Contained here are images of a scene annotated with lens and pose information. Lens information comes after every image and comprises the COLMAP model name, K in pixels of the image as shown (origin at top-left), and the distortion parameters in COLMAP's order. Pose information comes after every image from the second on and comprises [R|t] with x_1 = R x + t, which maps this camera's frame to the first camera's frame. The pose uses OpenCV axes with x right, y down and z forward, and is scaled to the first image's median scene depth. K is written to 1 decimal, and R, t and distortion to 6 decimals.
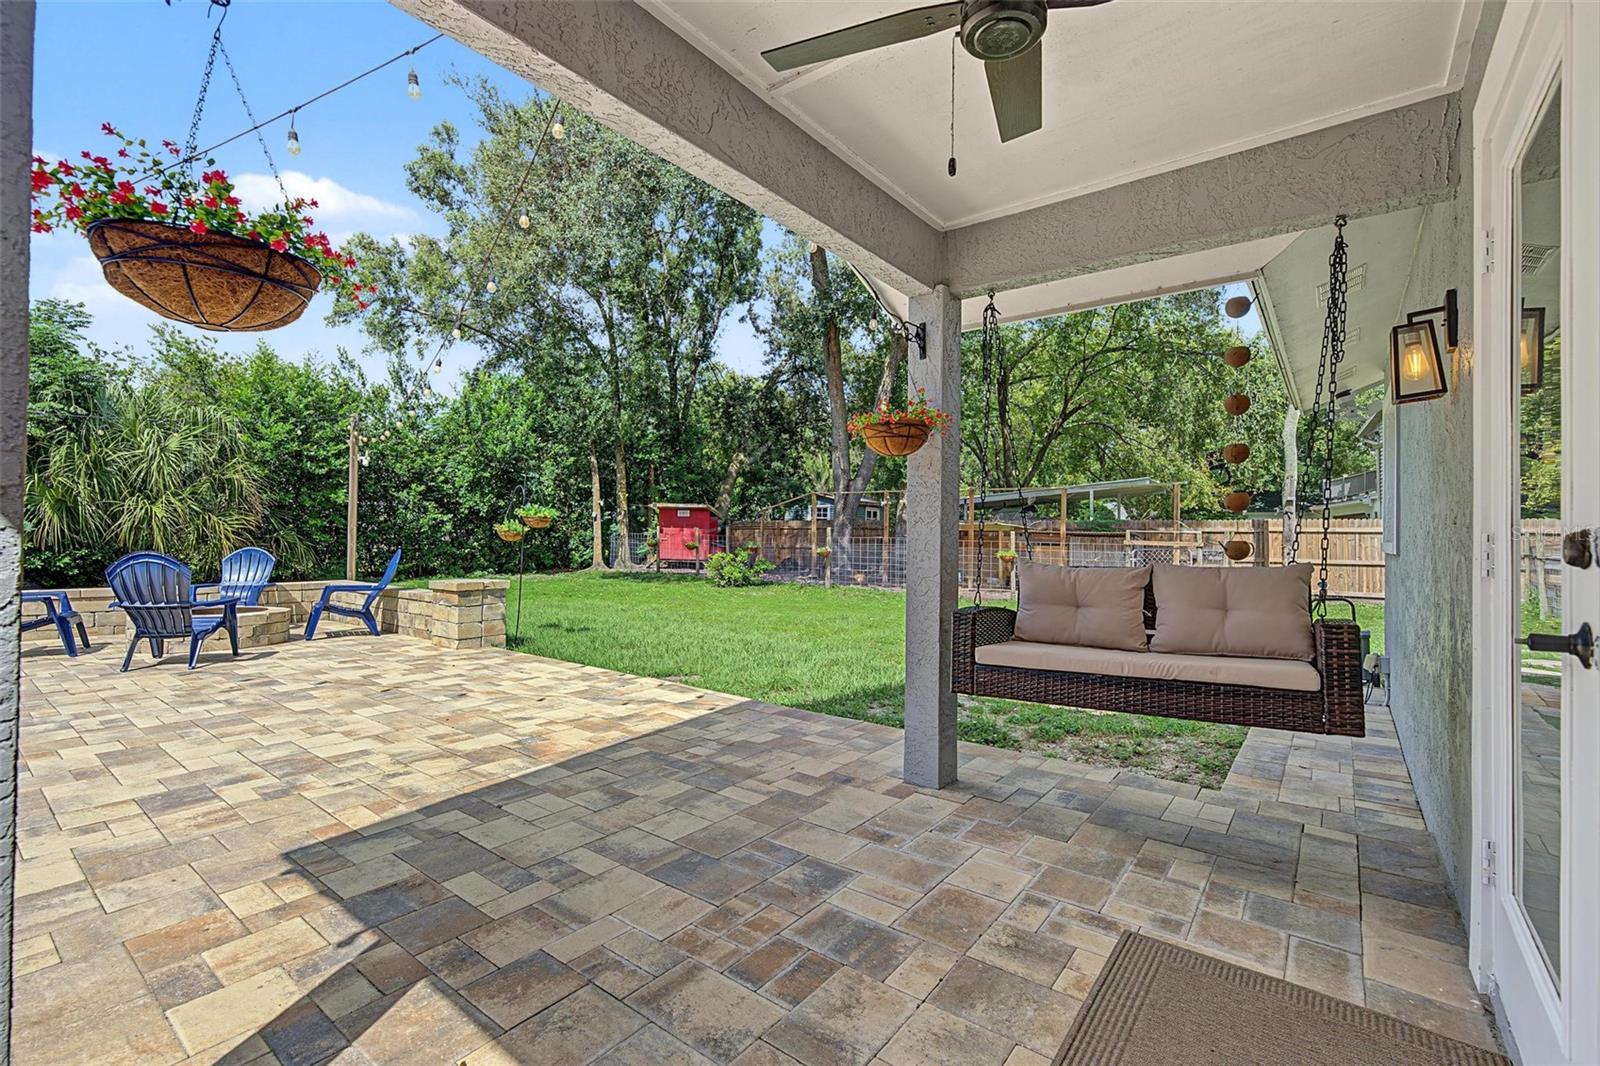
lens RADIAL K [[697.7, 0, 798.7], [0, 697.7, 529.1], [0, 0, 1]] dist [-0.000101, -0.000478]
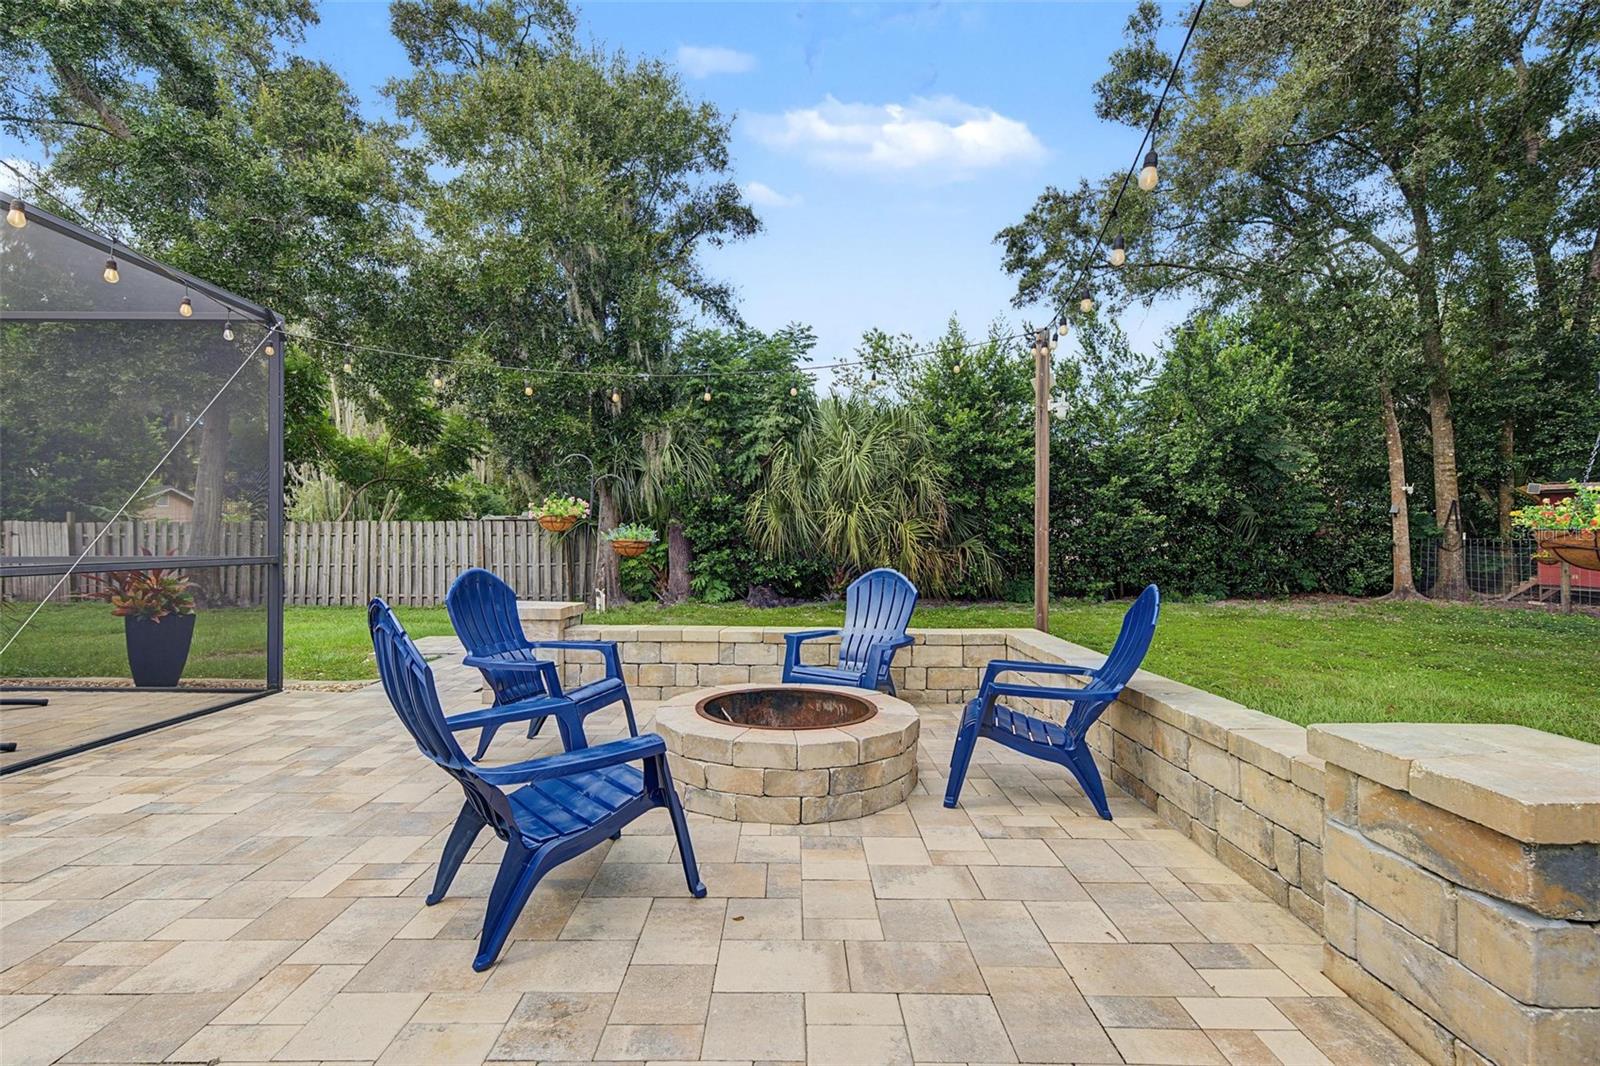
lens RADIAL K [[697.7, 0, 798.7], [0, 697.7, 529.1], [0, 0, 1]] dist [-0.000101, -0.000478]
pose [[0.616375, -0.021145, -0.787169, -0.157259], [0.012073, 0.999776, -0.017403, 0.001386], [0.787361, 0.001223, 0.616492, 0.246713]]
